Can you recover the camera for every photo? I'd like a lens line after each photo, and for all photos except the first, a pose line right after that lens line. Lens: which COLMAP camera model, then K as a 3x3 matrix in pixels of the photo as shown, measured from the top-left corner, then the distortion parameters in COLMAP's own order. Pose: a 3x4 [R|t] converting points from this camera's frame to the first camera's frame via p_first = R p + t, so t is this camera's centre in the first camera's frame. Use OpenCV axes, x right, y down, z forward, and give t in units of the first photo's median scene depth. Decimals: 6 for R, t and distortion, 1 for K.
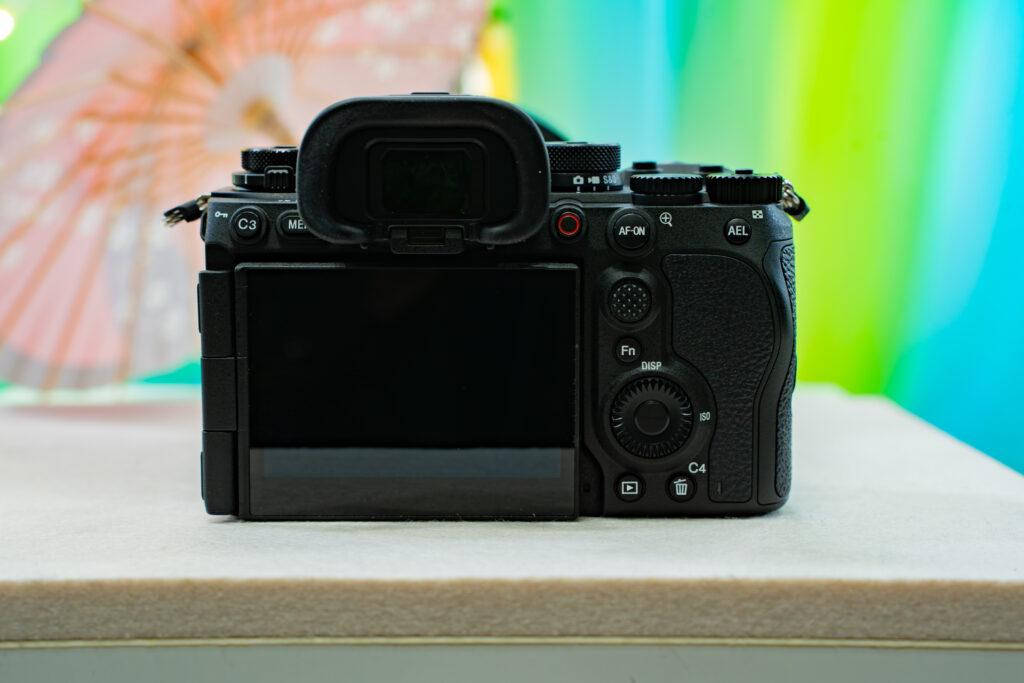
lens RADIAL K [[1970.0, 0, 539.3], [0, 1970.0, 341.0], [0, 0, 1]] dist [0.148679, 0.142022]
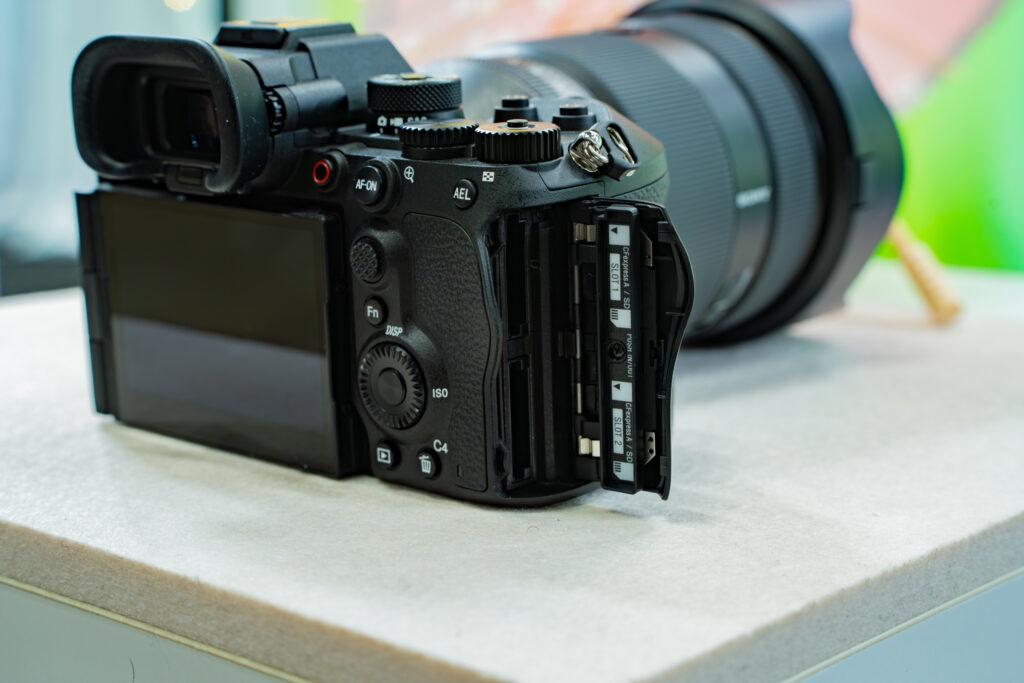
lens RADIAL K [[1970.0, 0, 539.3], [0, 1970.0, 341.0], [0, 0, 1]] dist [0.148679, 0.142022]
pose [[0.762884, 0.130970, -0.633130, 0.697425], [-0.054098, 0.988764, 0.139353, -0.115807], [0.644268, -0.072059, 0.761398, 0.338884]]
